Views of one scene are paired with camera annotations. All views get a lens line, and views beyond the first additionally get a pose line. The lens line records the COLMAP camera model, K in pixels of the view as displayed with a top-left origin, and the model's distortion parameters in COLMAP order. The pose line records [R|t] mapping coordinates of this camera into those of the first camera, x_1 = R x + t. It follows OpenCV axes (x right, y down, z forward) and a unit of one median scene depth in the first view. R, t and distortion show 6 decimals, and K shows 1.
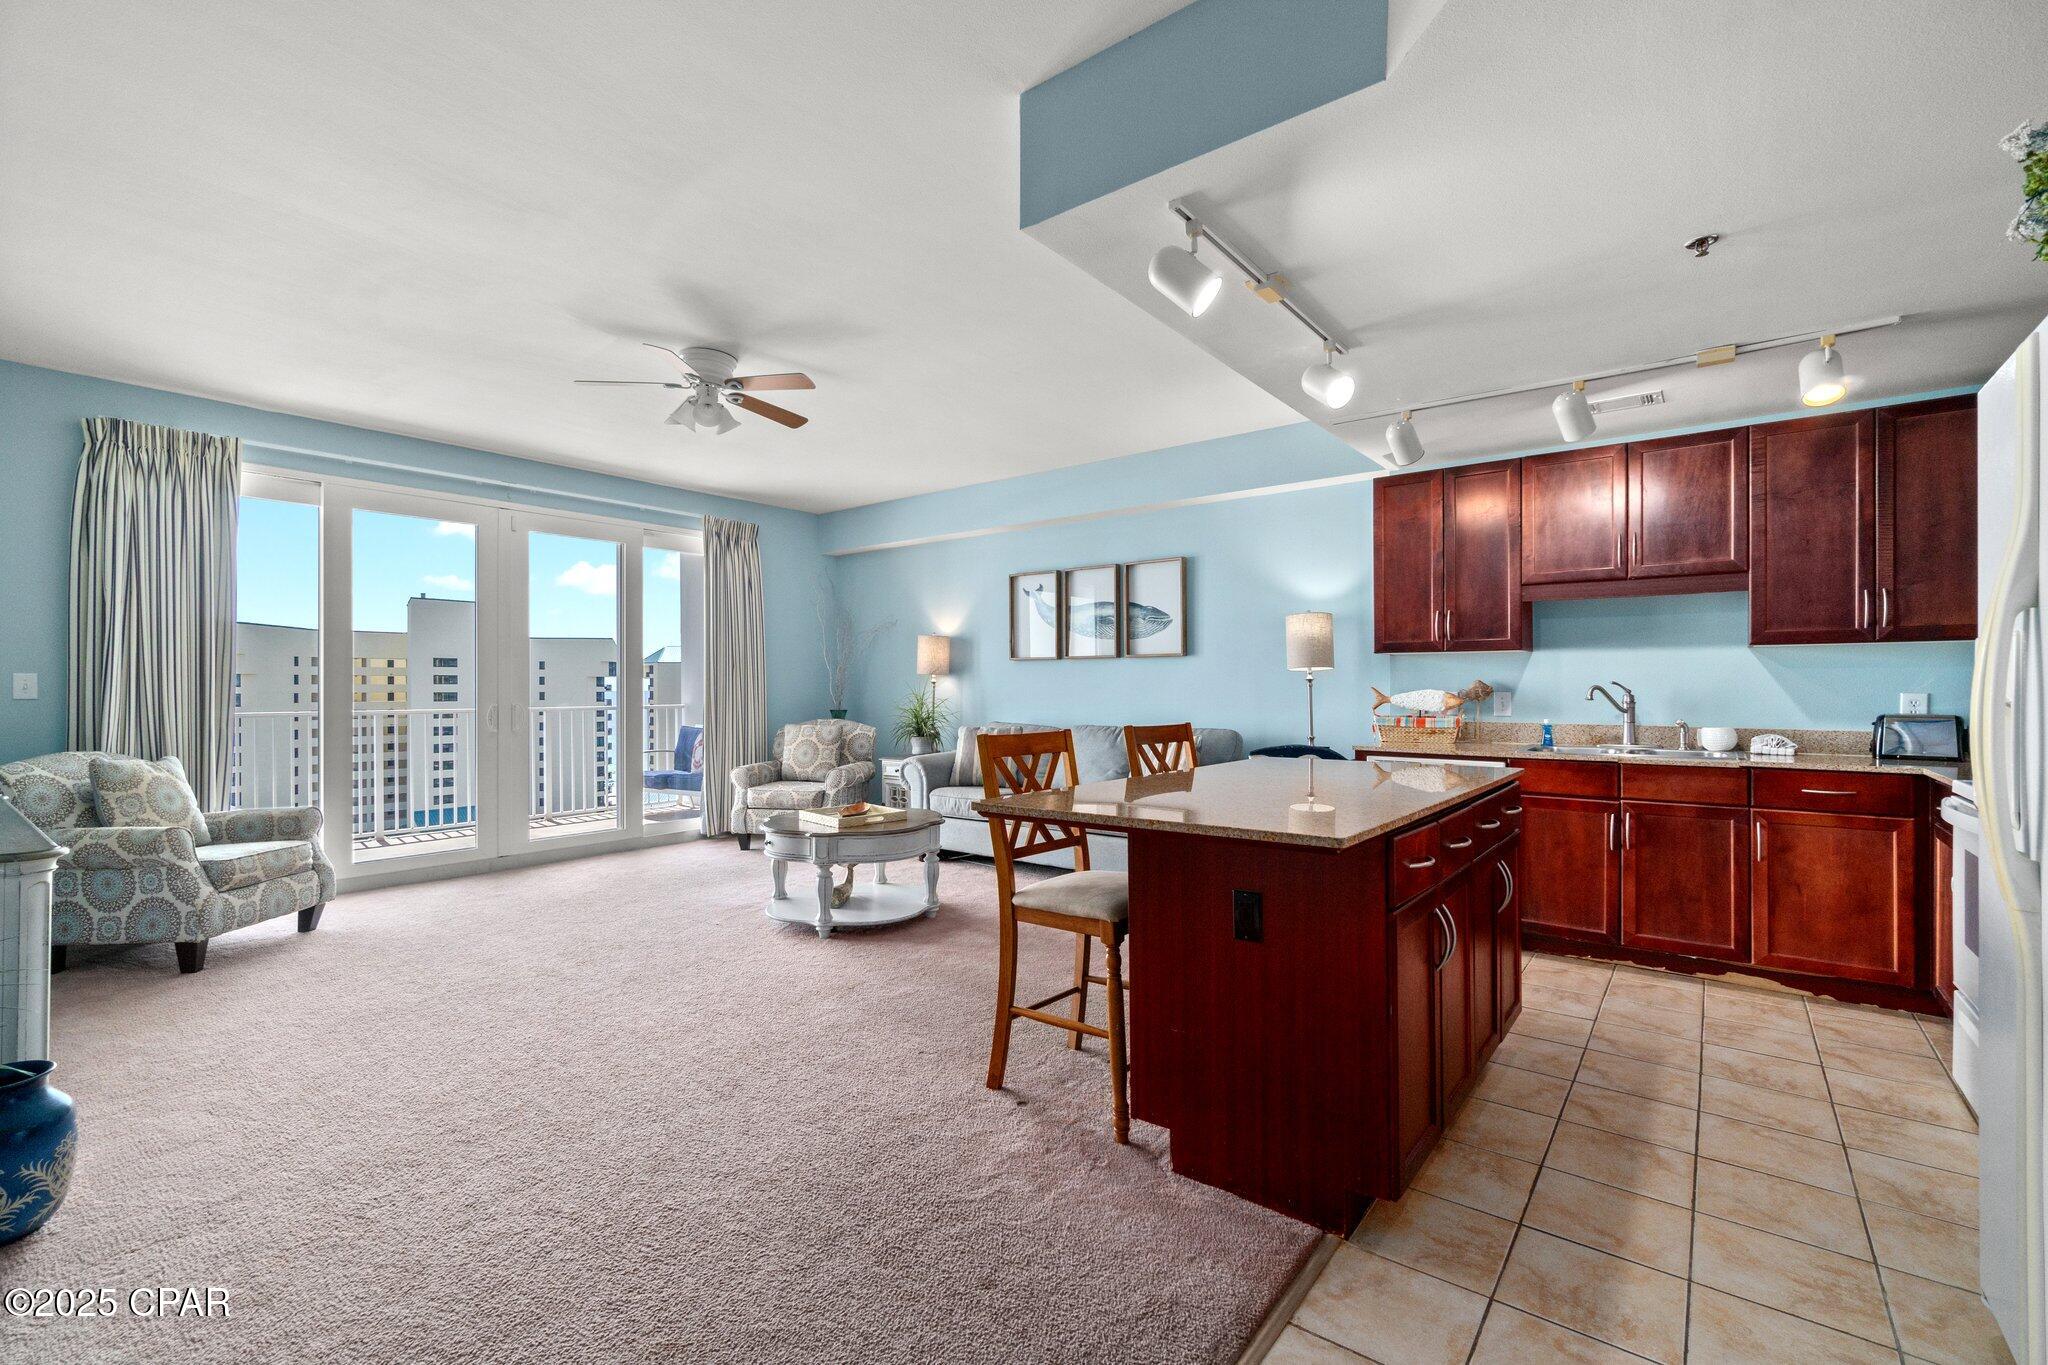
lens RADIAL K [[877.9, 0, 1030.2], [0, 877.9, 686.7], [0, 0, 1]] dist [-0.003116, -0.000106]
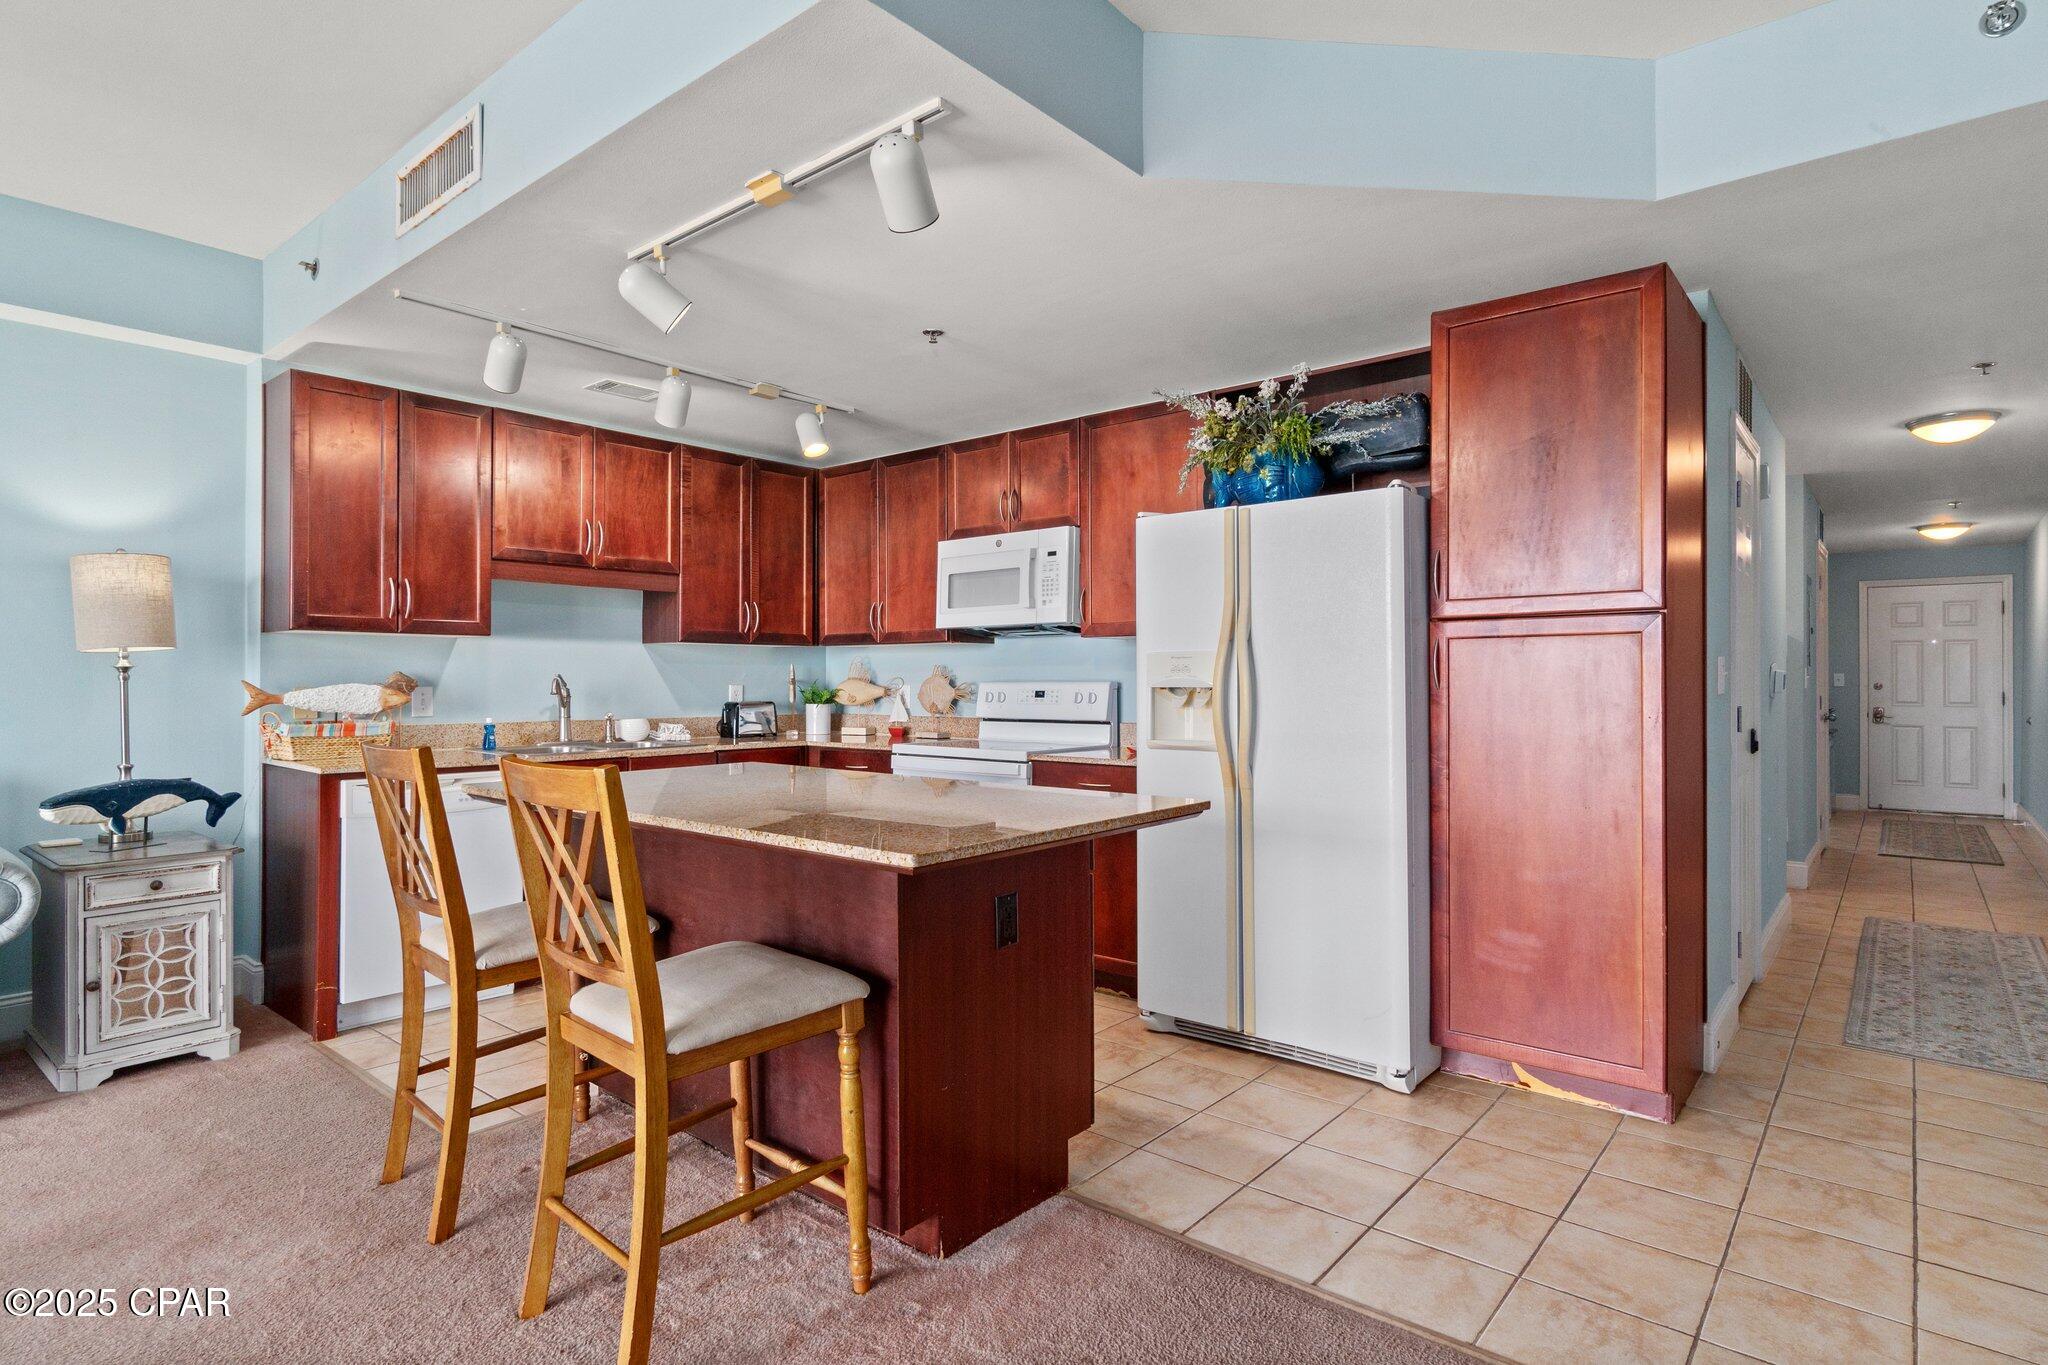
lens RADIAL K [[1059.8, 0, 1021.9], [0, 1059.8, 671.1], [0, 0, 1]] dist [-0.002044, -0.000161]
pose [[0.039803, 0.010223, 0.999155, -0.419122], [-0.000062, 0.999948, -0.010229, 0.002119], [-0.999208, 0.000345, 0.039802, 0.439633]]
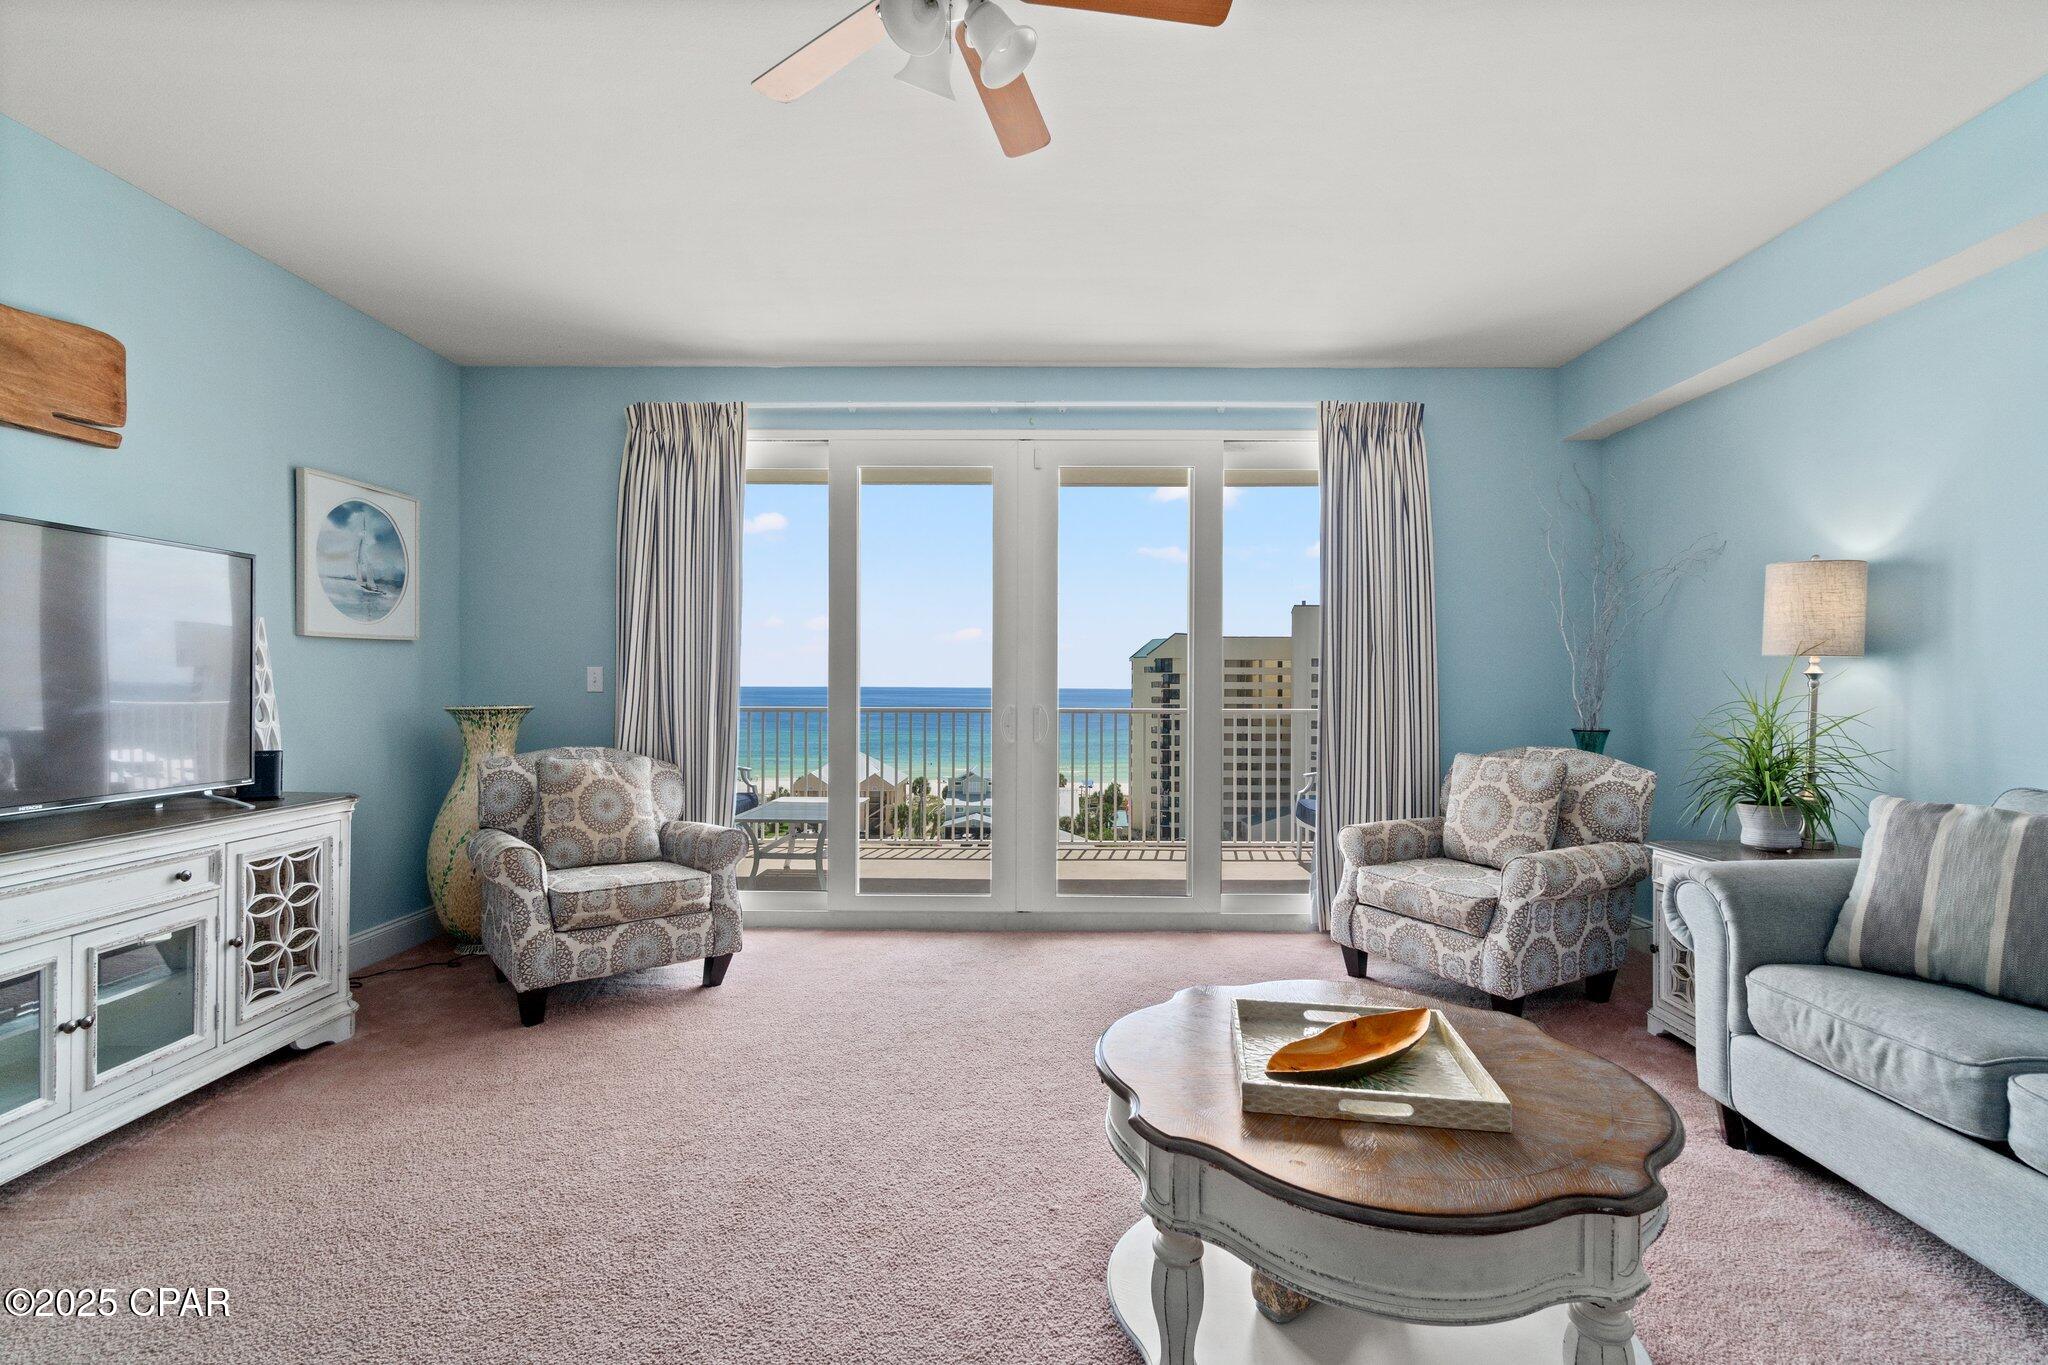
lens RADIAL K [[893.4, 0, 1028.9], [0, 893.4, 685.1], [0, 0, 1]] dist [-0.005484, -0.000726]
pose [[0.608266, 0.004706, -0.793719, -0.003556], [-0.004742, 0.999986, 0.002296, 0.001352], [0.793719, 0.002367, 0.608280, 0.731214]]
